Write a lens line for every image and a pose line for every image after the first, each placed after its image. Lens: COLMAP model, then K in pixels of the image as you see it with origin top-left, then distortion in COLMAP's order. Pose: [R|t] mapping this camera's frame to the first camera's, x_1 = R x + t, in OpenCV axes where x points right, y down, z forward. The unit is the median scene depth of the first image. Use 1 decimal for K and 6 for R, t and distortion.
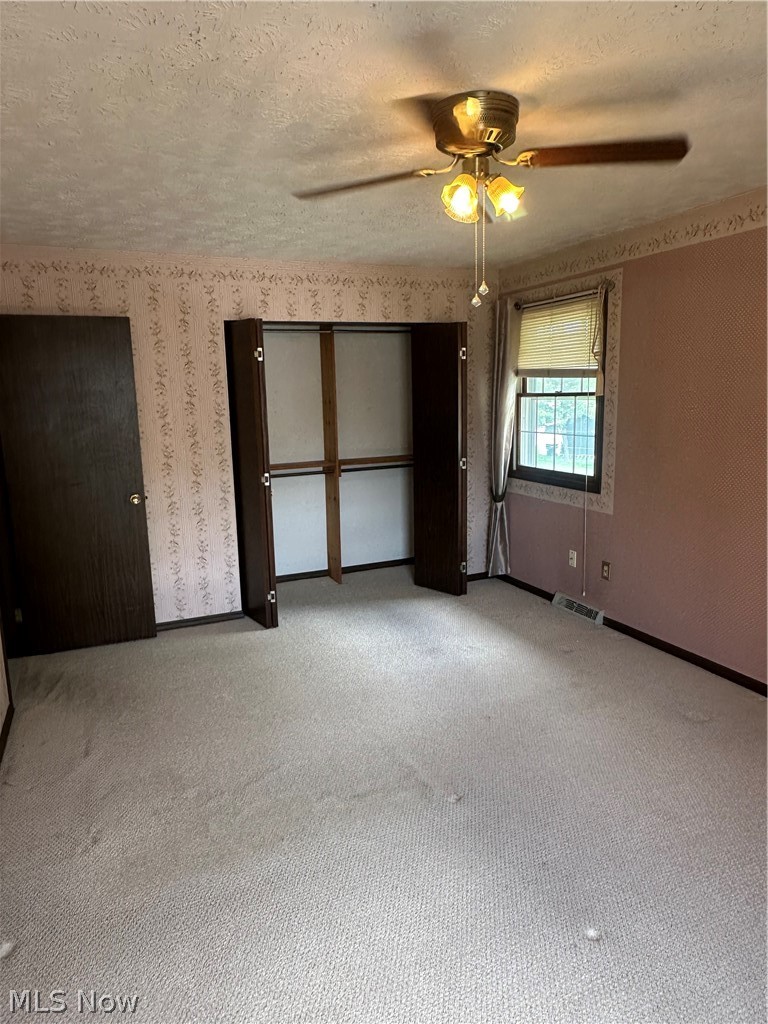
lens RADIAL K [[668.5, 0, 403.1], [0, 668.5, 506.3], [0, 0, 1]] dist [-0.000416, -0.001169]
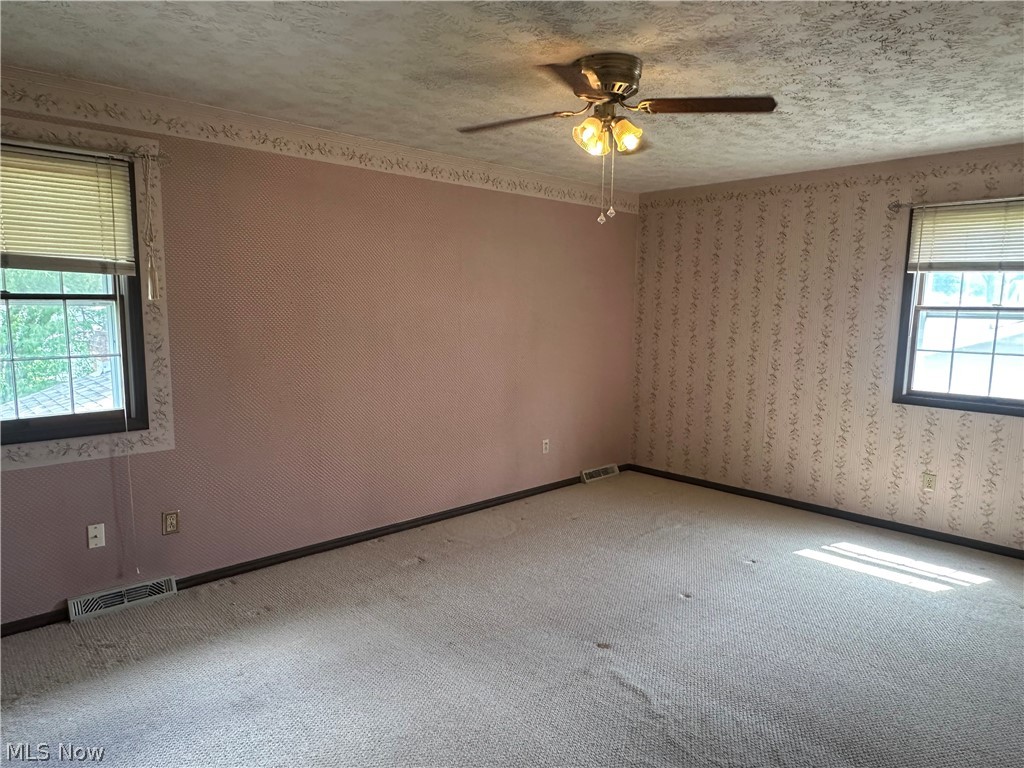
lens RADIAL K [[668.5, 0, 511.2], [0, 668.5, 390.2], [0, 0, 1]] dist [-0.000416, -0.001169]
pose [[-0.300043, -0.121134, 0.946203, -0.544028], [0.159497, 0.971571, 0.174959, -0.128926], [-0.940497, 0.203412, -0.272192, 0.819620]]
